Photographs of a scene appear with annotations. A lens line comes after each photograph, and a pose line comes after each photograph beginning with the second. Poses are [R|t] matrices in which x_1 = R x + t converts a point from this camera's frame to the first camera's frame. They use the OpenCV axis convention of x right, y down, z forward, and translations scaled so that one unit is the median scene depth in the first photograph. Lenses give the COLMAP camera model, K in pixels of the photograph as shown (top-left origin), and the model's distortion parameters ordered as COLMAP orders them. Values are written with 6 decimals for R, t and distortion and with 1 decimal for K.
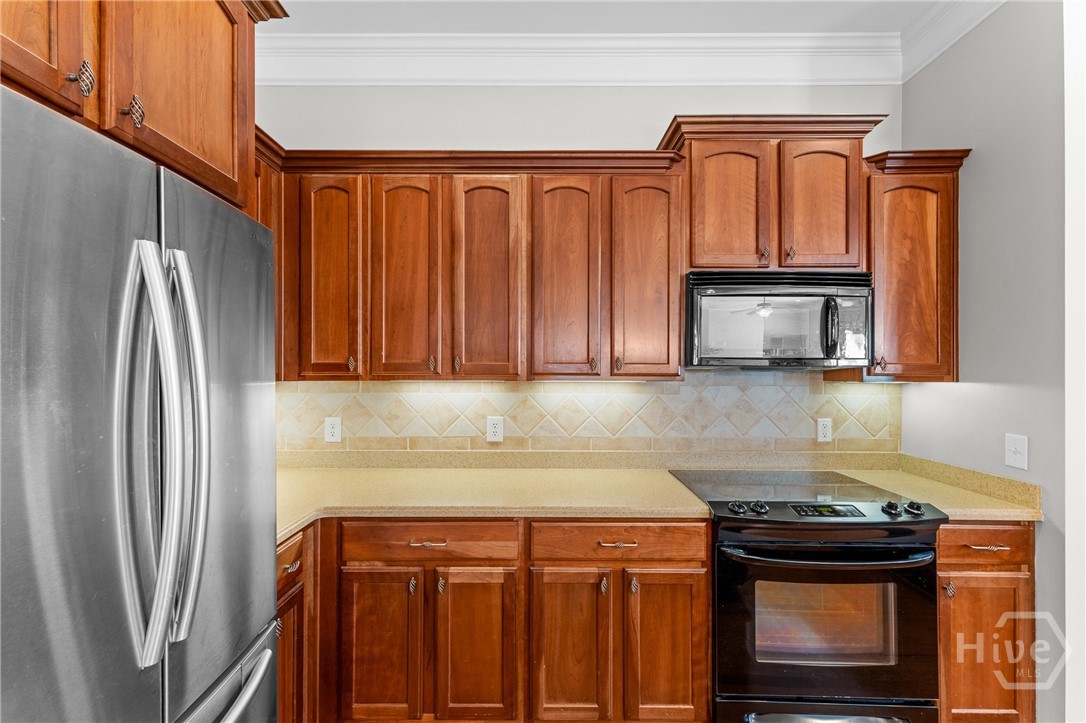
lens RADIAL K [[458.0, 0, 541.0], [0, 458.0, 368.2], [0, 0, 1]] dist [0.002944, 0.000195]
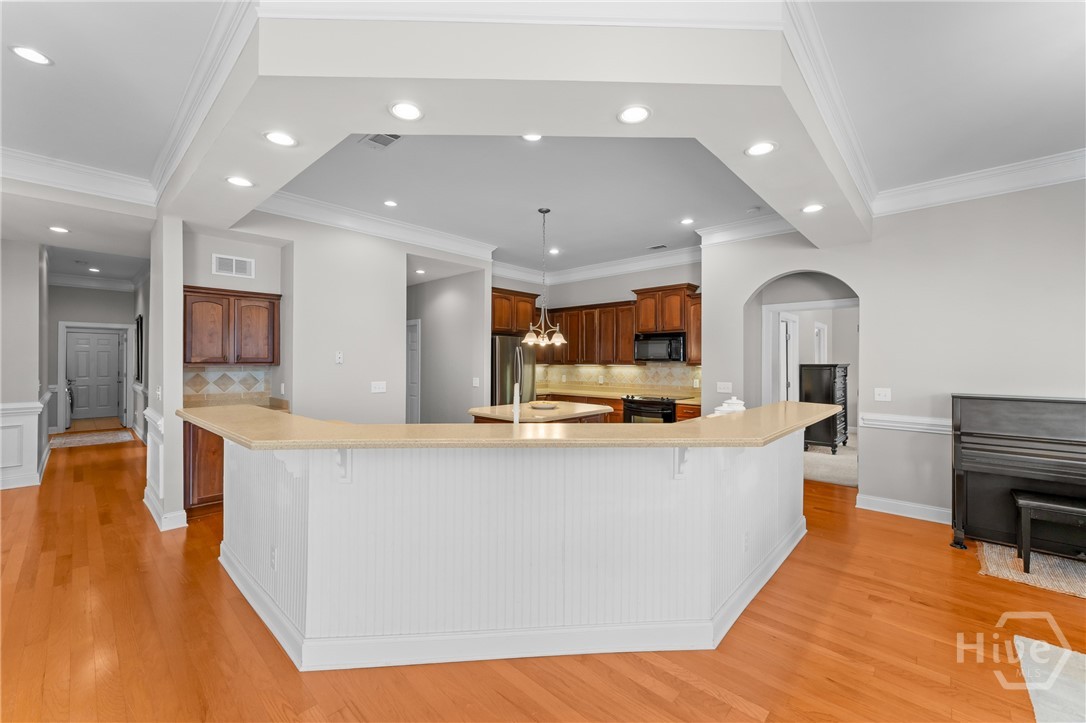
lens RADIAL K [[436.4, 0, 543.0], [0, 436.4, 361.5], [0, 0, 1]] dist [0.001528, 0.000073]
pose [[0.733387, 0.002360, -0.679808, 2.024896], [-0.001850, 0.999997, 0.001476, -0.005069], [0.679809, 0.000175, 0.733389, -1.873388]]
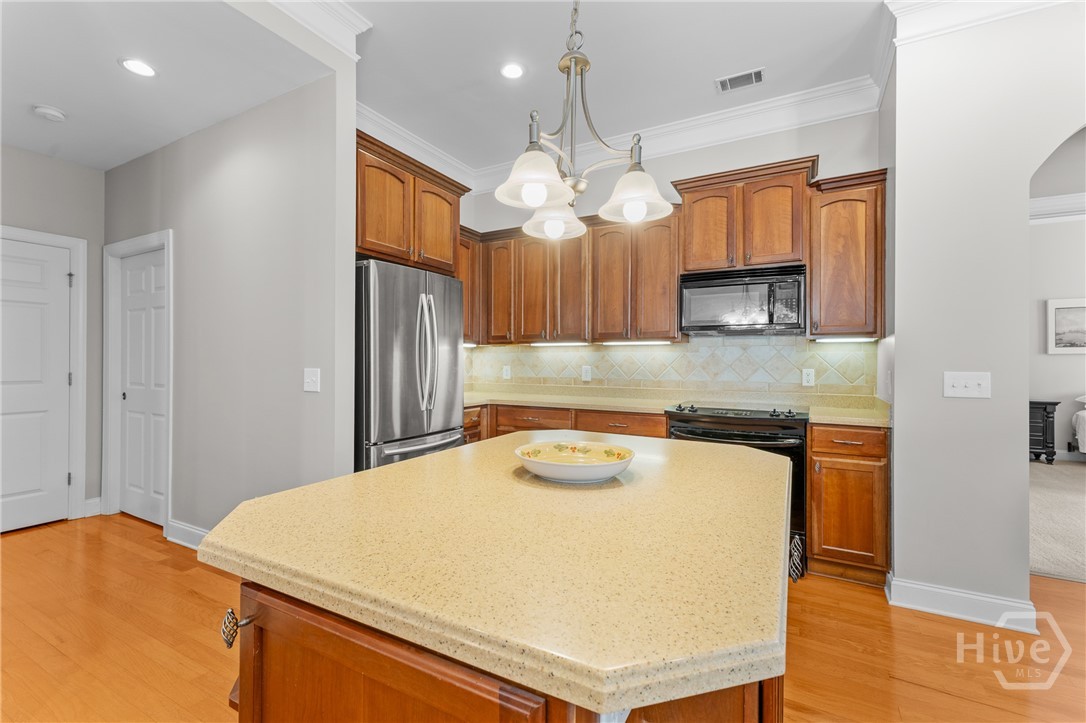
lens RADIAL K [[467.3, 0, 540.4], [0, 467.3, 359.6], [0, 0, 1]] dist [0.000975, 0.000116]
pose [[0.875996, 0.000217, -0.482319, 0.679478], [-0.000604, 1.000000, -0.000647, 0.095132], [0.482319, 0.000859, 0.875995, -0.701496]]
